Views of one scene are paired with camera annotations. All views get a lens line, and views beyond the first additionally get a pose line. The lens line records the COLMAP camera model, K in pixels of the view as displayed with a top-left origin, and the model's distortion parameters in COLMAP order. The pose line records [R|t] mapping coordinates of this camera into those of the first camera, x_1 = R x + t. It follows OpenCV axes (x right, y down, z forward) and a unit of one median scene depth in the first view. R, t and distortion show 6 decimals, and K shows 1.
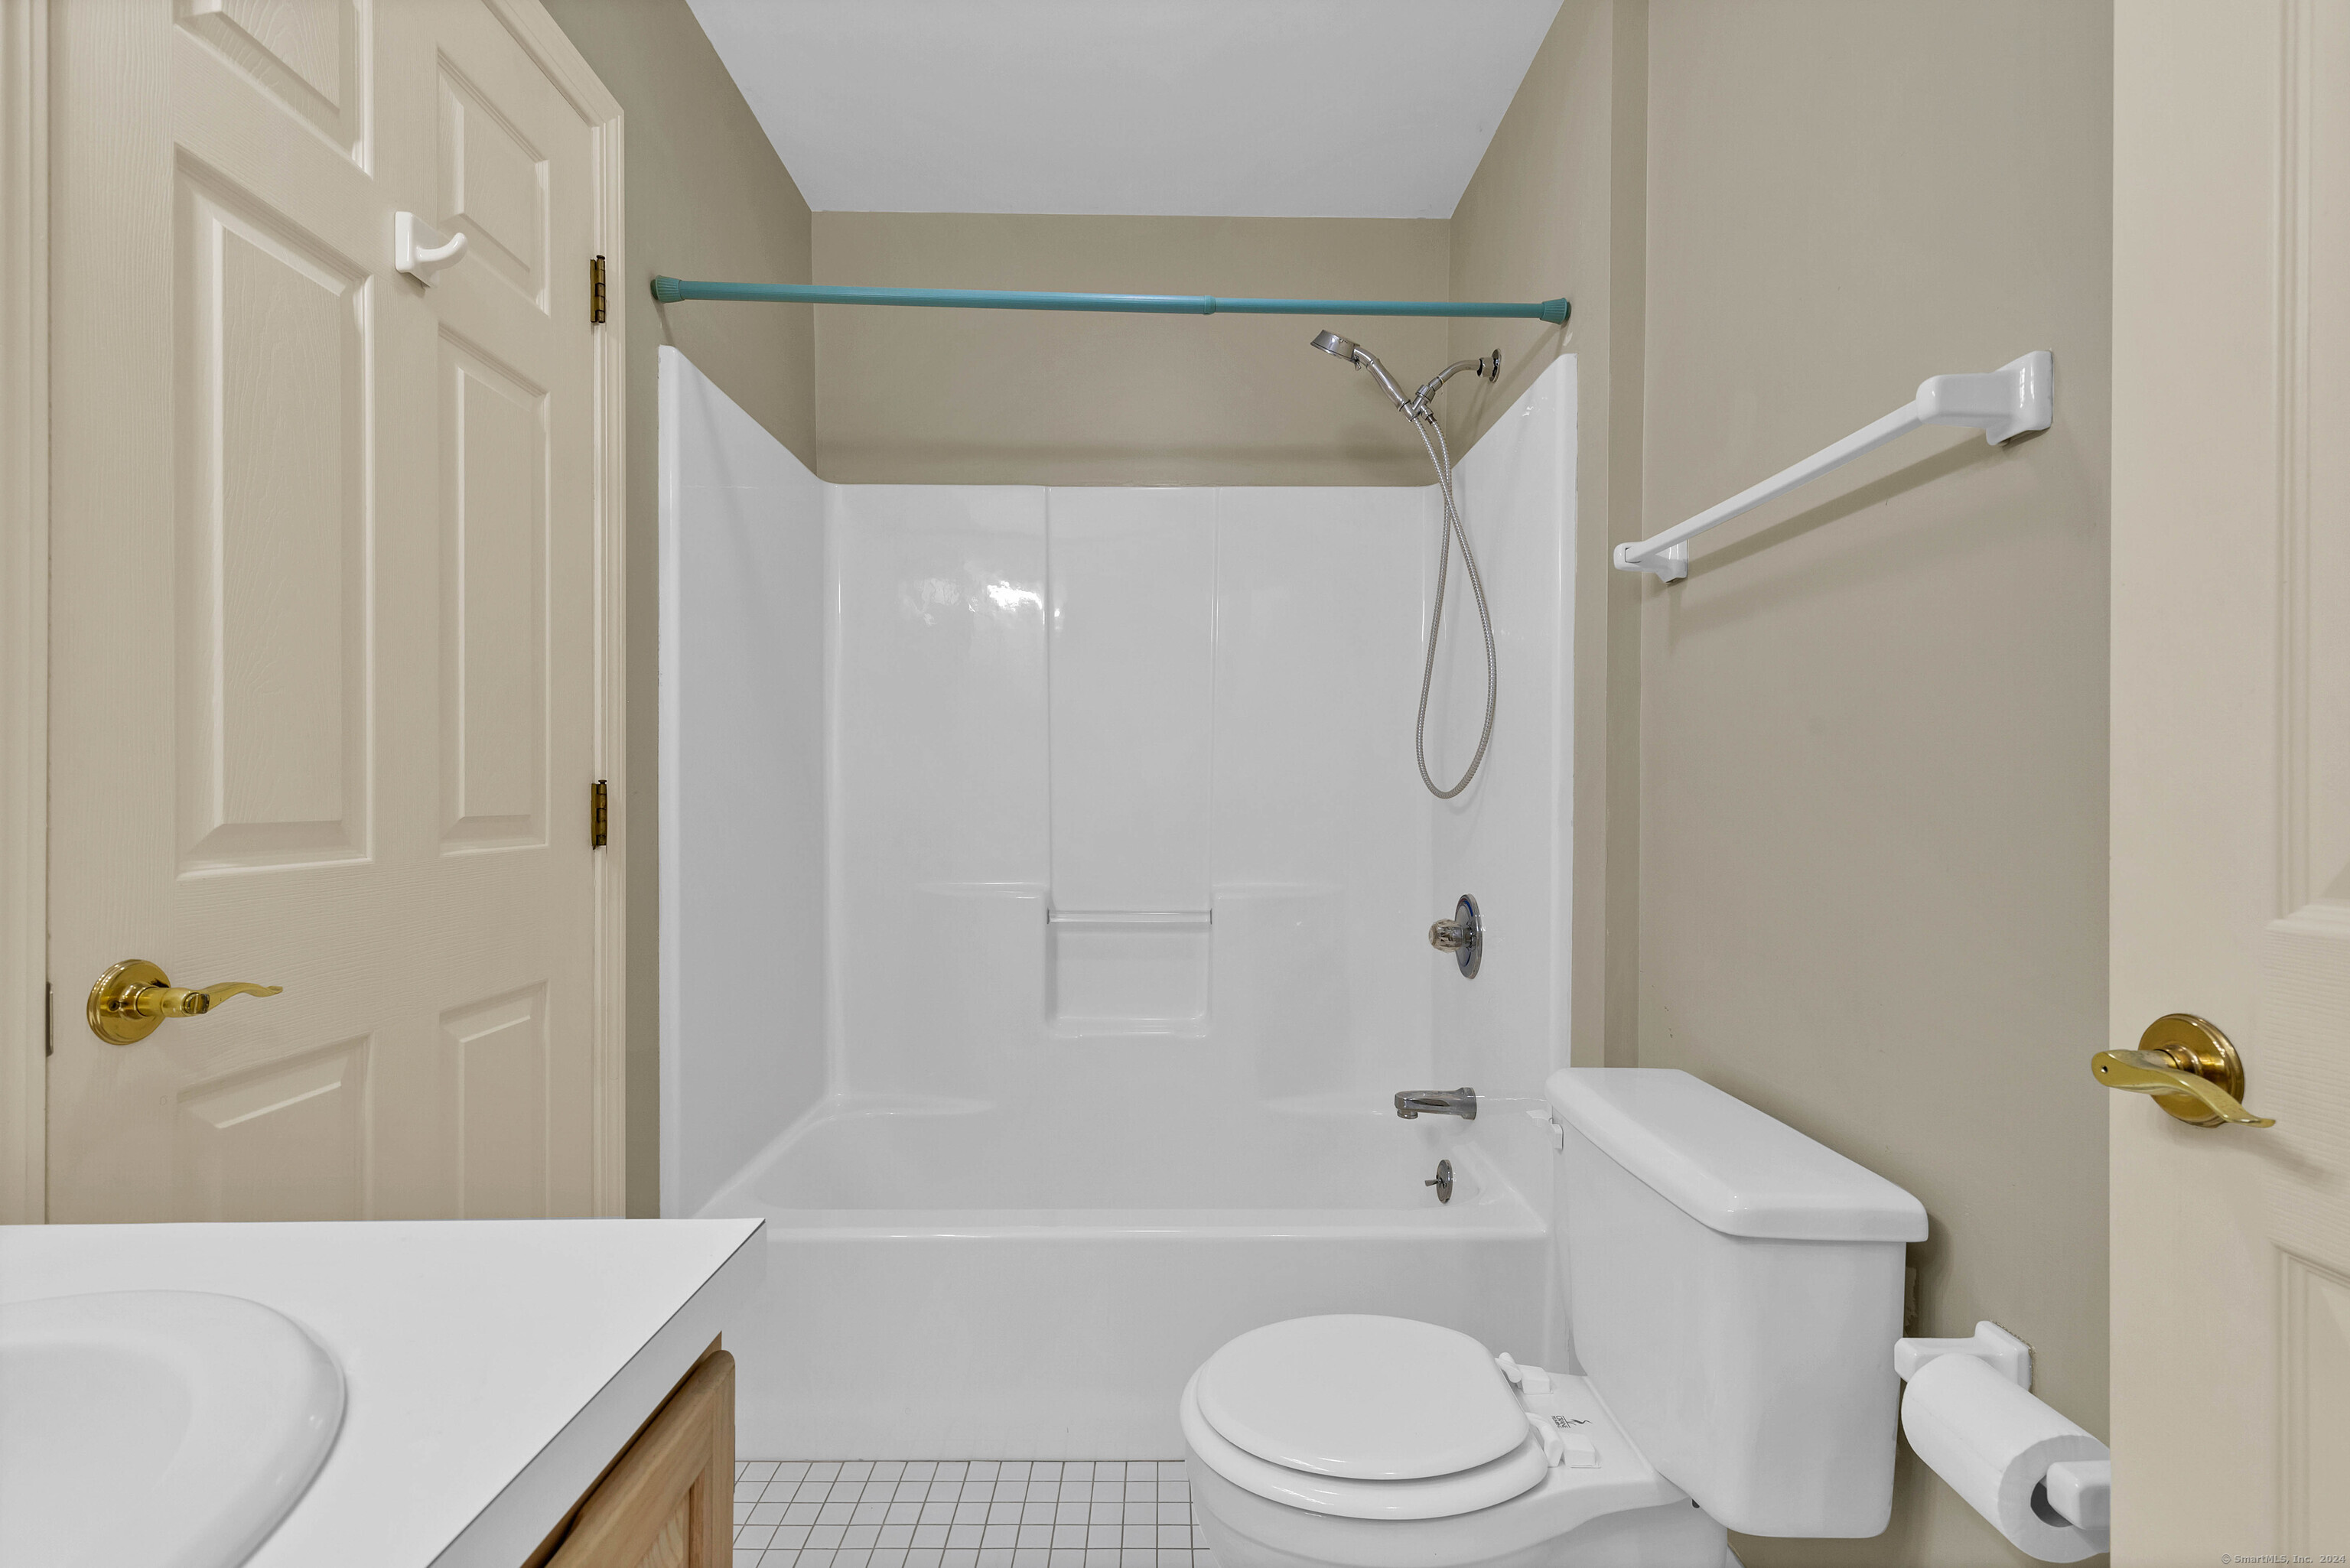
lens RADIAL K [[1095.7, 0, 1188.3], [0, 1095.7, 793.5], [0, 0, 1]] dist [0.004302, -0.001216]
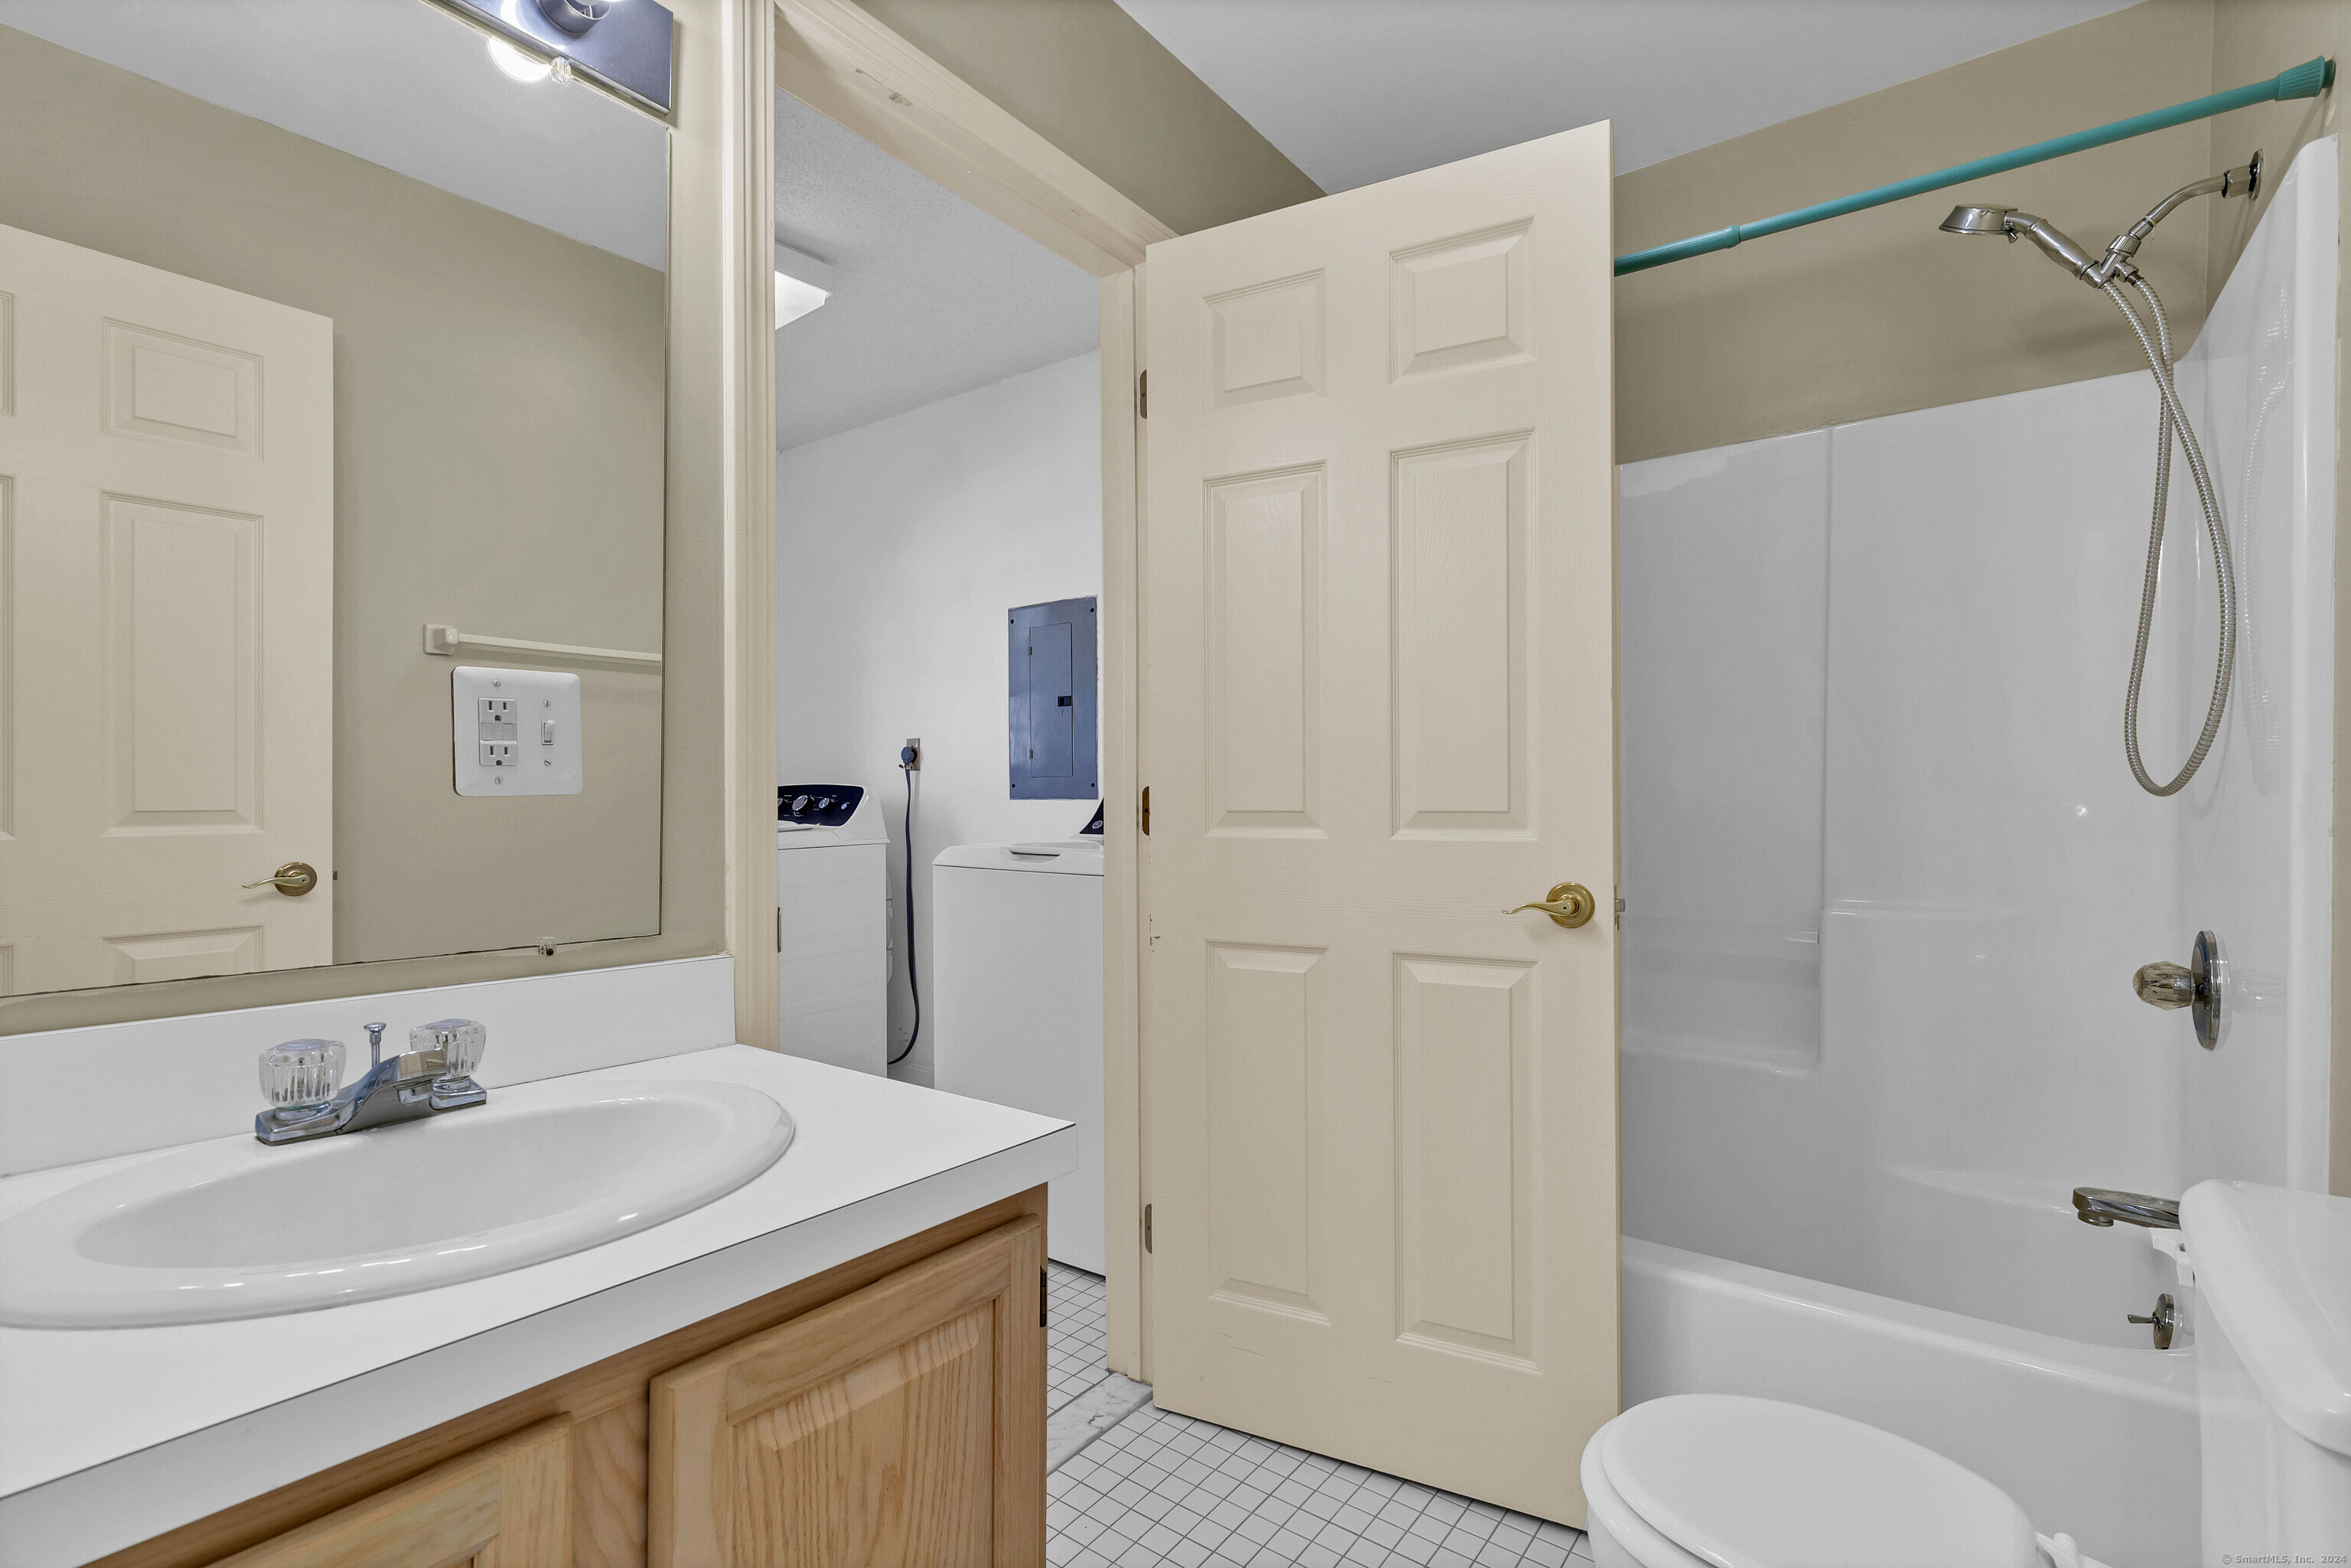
lens RADIAL K [[1093.3, 0, 1150.8], [0, 1093.3, 793.9], [0, 0, 1]] dist [0.005475, -0.002420]
pose [[0.780387, -0.007798, -0.625248, 0.166954], [0.007932, 0.999965, -0.002572, -0.000129], [0.625247, -0.002952, 0.780422, 0.016054]]
